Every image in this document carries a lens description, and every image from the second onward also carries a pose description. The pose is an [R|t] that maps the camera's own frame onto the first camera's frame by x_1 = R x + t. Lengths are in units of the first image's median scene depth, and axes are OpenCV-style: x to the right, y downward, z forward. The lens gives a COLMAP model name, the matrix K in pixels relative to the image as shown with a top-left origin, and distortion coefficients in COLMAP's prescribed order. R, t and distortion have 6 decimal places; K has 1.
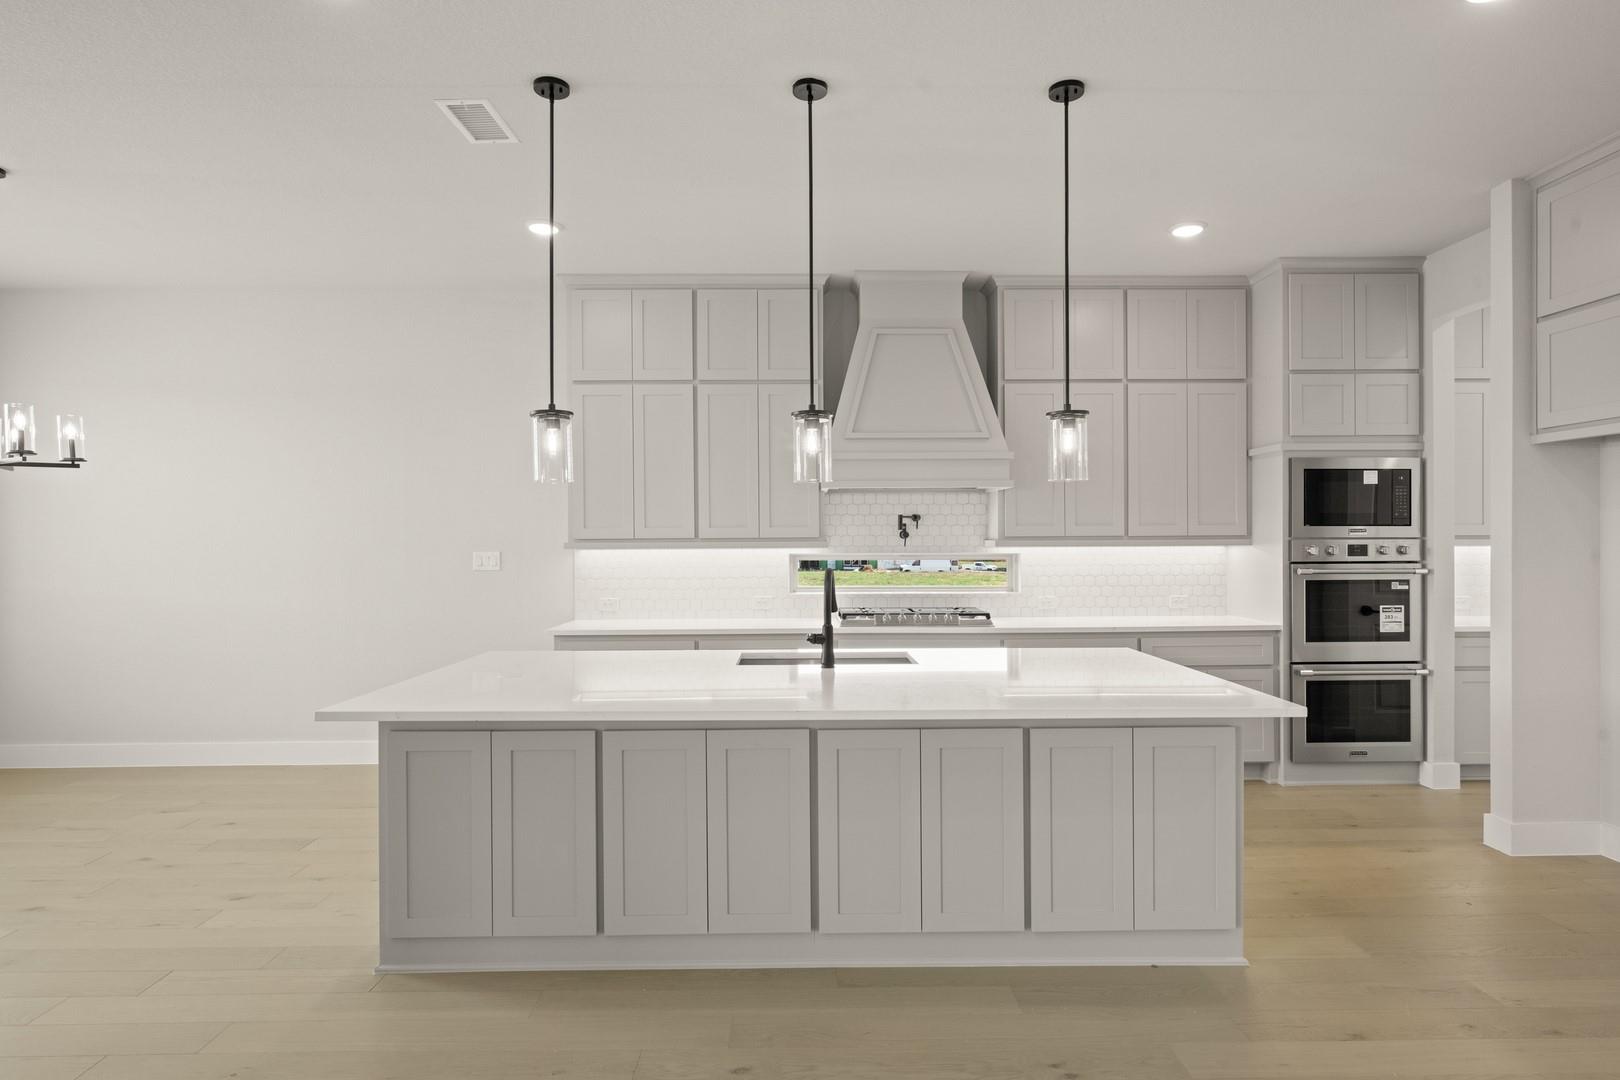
lens RADIAL K [[866.6, 0, 807.4], [0, 866.6, 544.6], [0, 0, 1]] dist [-0.000218, 0.000194]
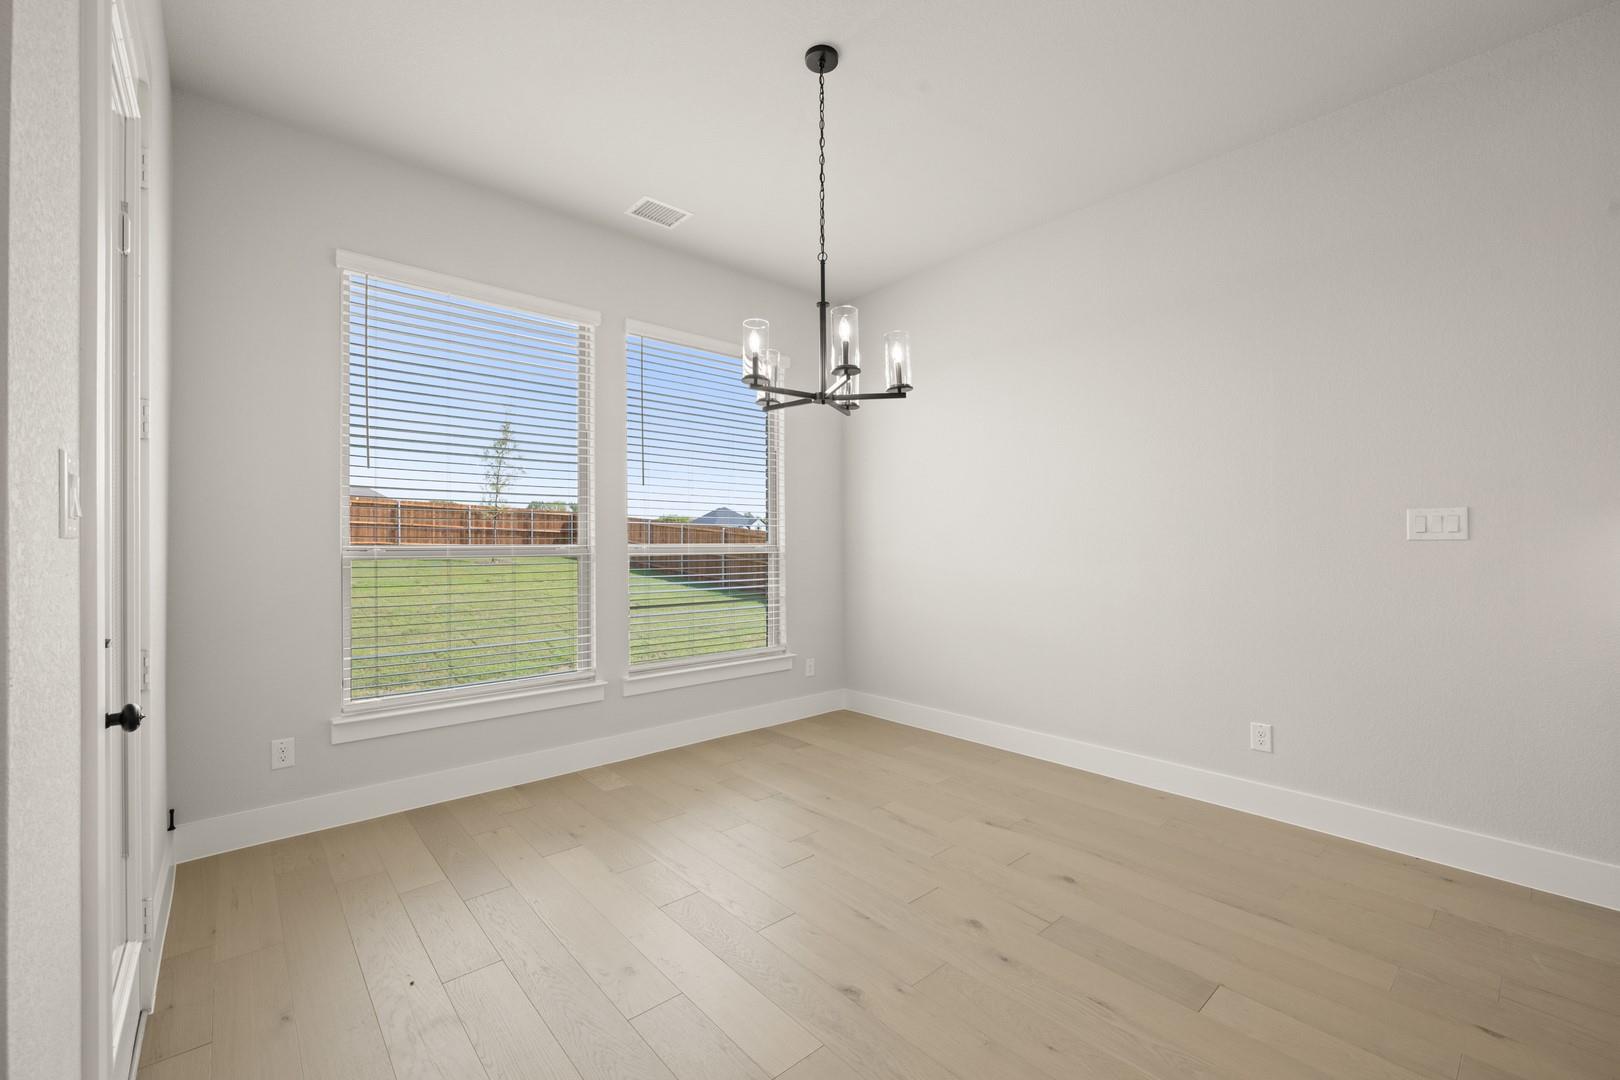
lens RADIAL K [[671.3, 0, 808.2], [0, 671.3, 543.5], [0, 0, 1]] dist [-0.000004, 0.000027]
pose [[0.647117, 0.000382, -0.762391, -0.332332], [0.000530, 0.999999, 0.000951, 0.035411], [0.762391, -0.001020, 0.647116, 0.413675]]
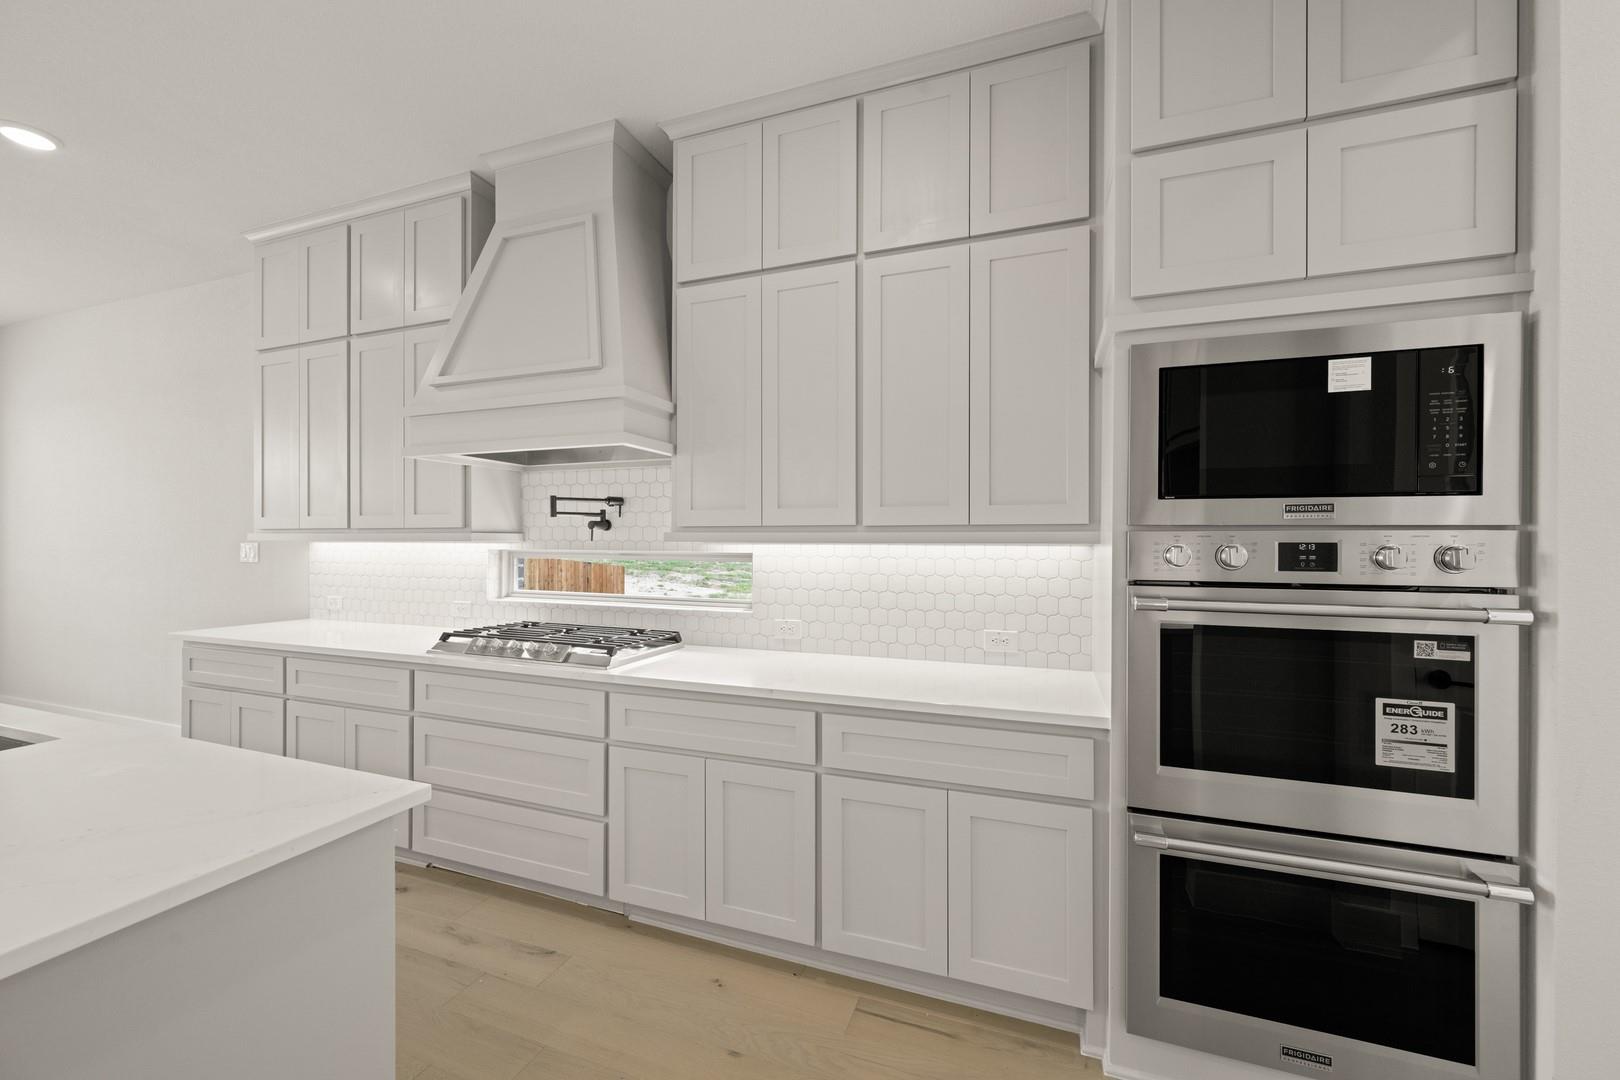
lens RADIAL K [[625.6, 0, 811.2], [0, 625.6, 543.6], [0, 0, 1]] dist [-0.000291, -0.000045]
pose [[0.934027, 0.009784, -0.357069, 0.519883], [-0.010875, 0.999940, -0.001050, 0.003186], [0.357038, 0.004864, 0.934077, 0.639742]]
